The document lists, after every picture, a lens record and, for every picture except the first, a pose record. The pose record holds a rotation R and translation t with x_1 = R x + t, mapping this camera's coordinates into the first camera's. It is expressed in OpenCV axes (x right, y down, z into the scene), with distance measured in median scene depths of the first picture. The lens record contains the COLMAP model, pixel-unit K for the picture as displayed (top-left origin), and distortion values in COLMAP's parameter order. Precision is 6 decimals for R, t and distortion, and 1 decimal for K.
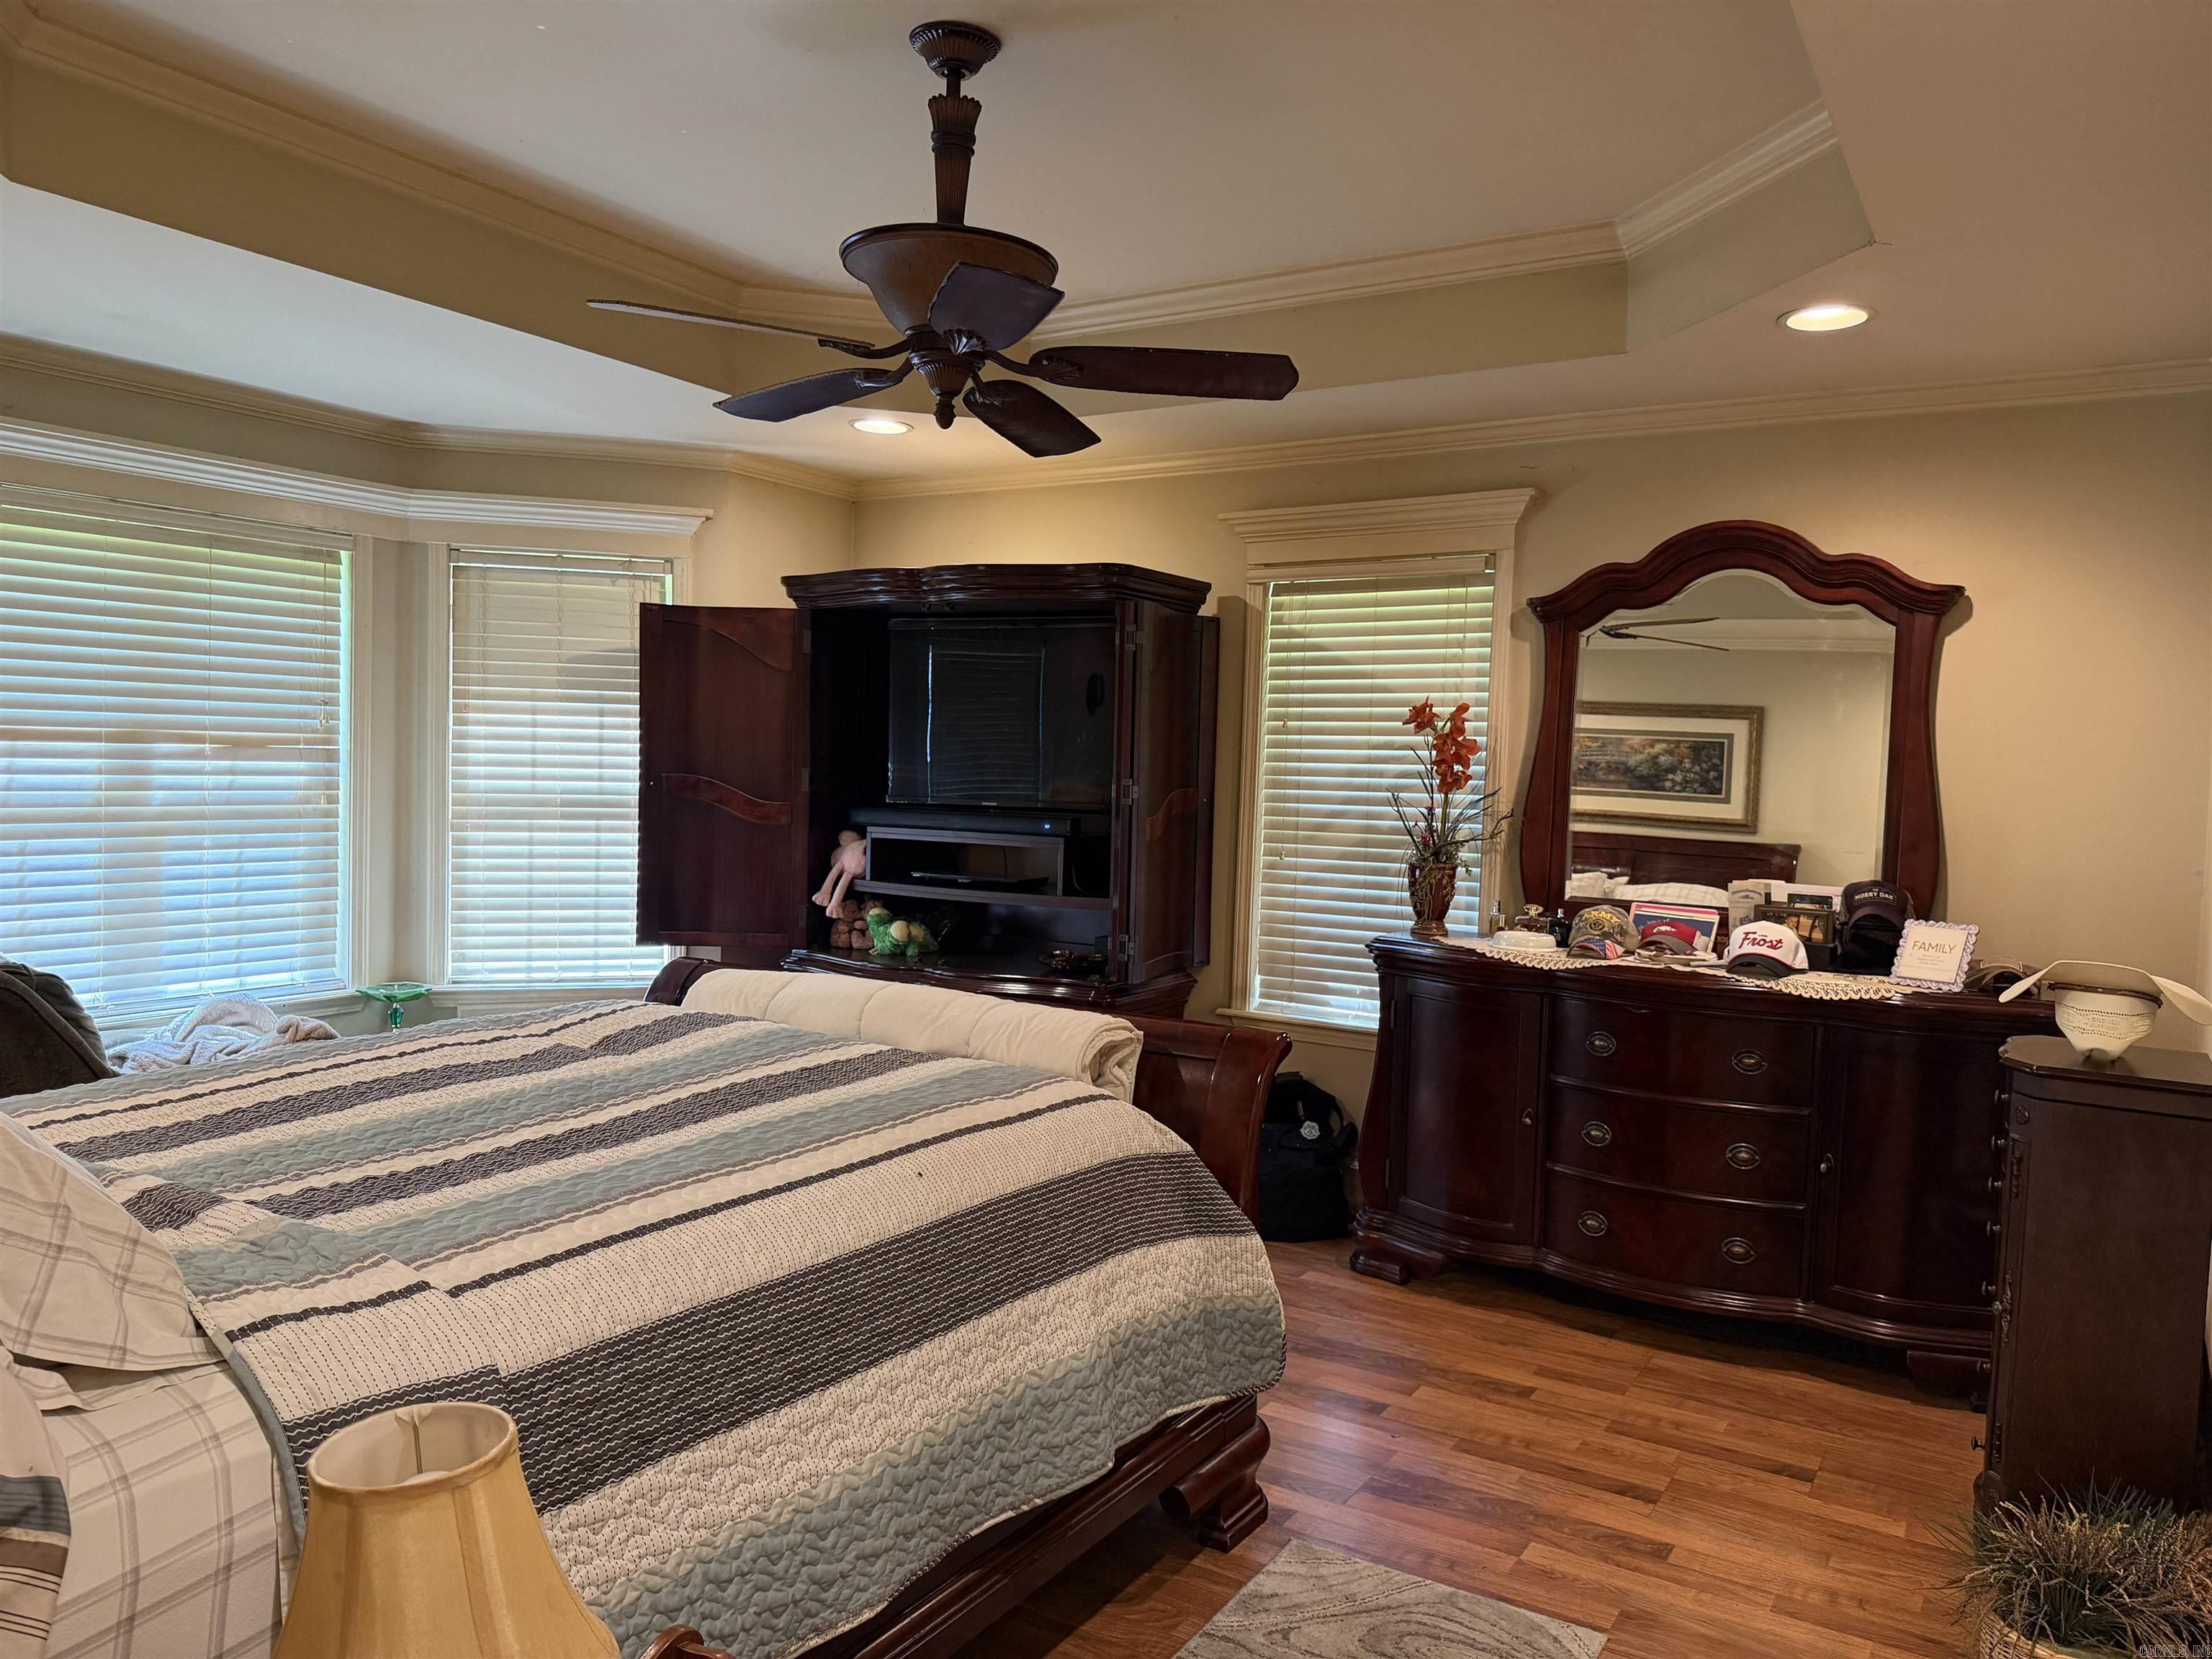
lens RADIAL K [[1548.1, 0, 1117.3], [0, 1548.1, 830.3], [0, 0, 1]] dist [0.055773, -0.075969]
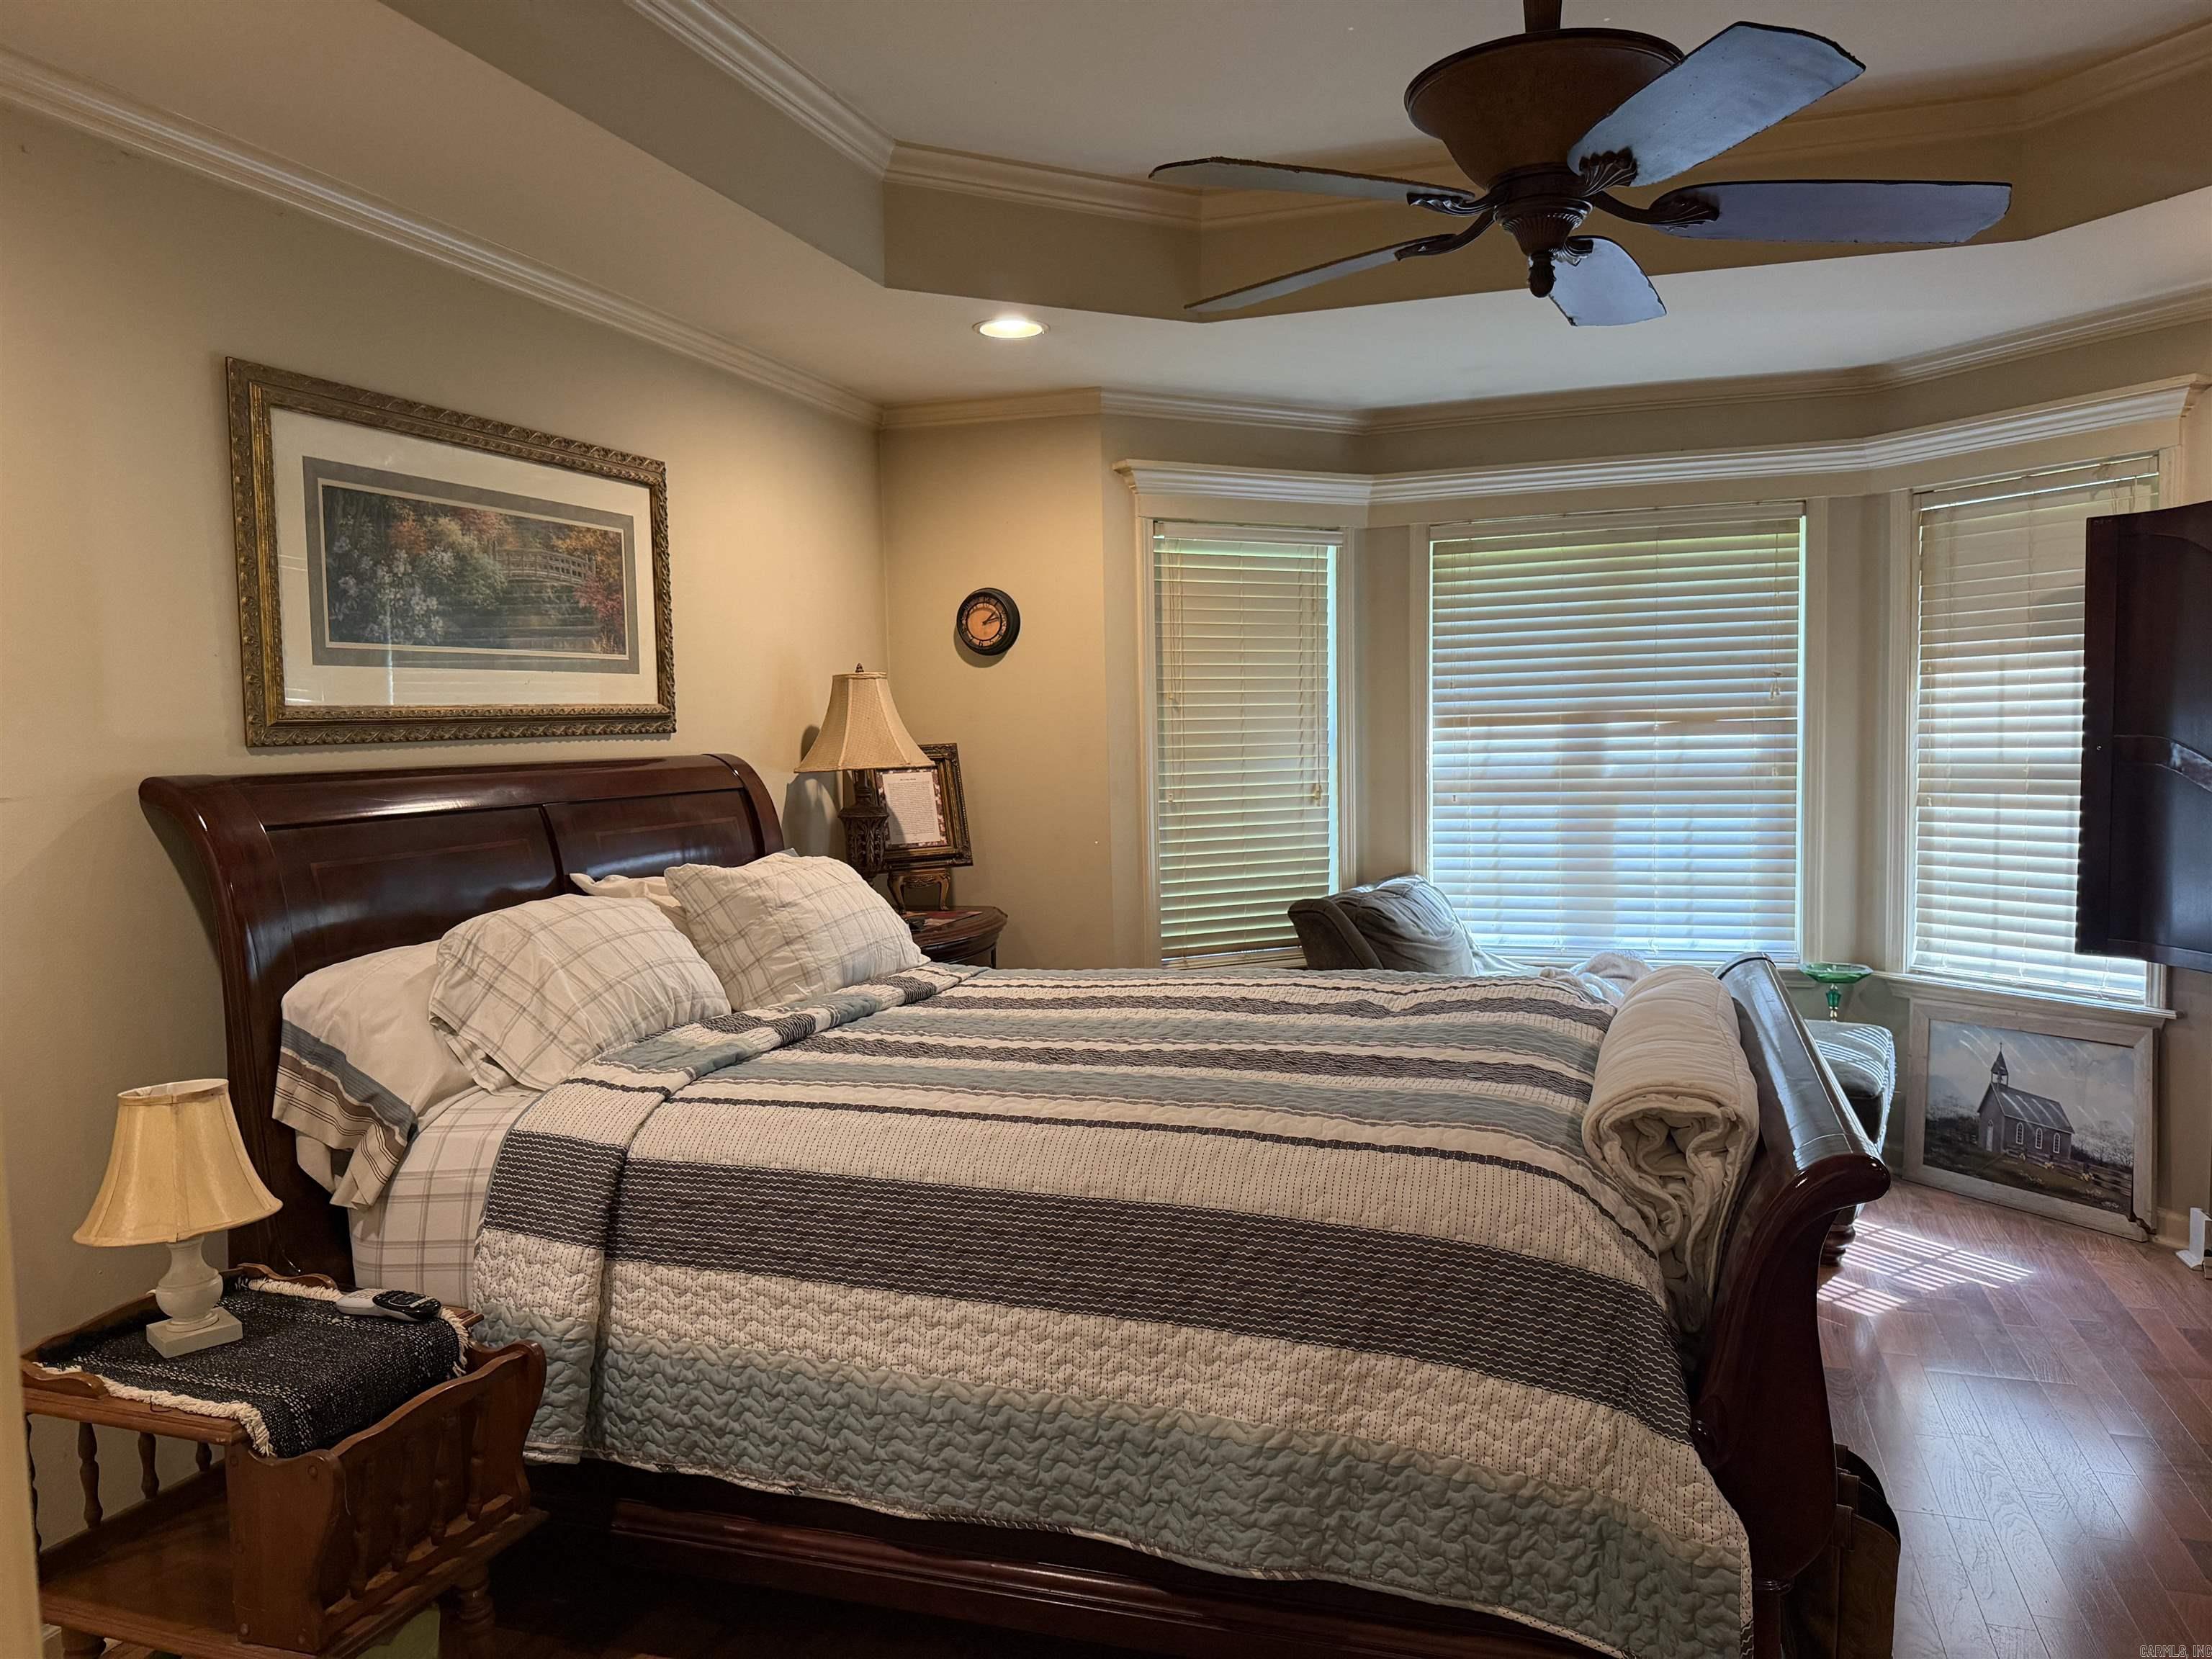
lens RADIAL K [[1548.1, 0, 1114.5], [0, 1548.1, 831.6], [0, 0, 1]] dist [0.055773, -0.075969]
pose [[0.246654, 0.030758, -0.968615, 0.346887], [-0.017777, 0.999472, 0.027211, -0.000716], [0.968941, 0.010507, 0.247070, 0.331670]]
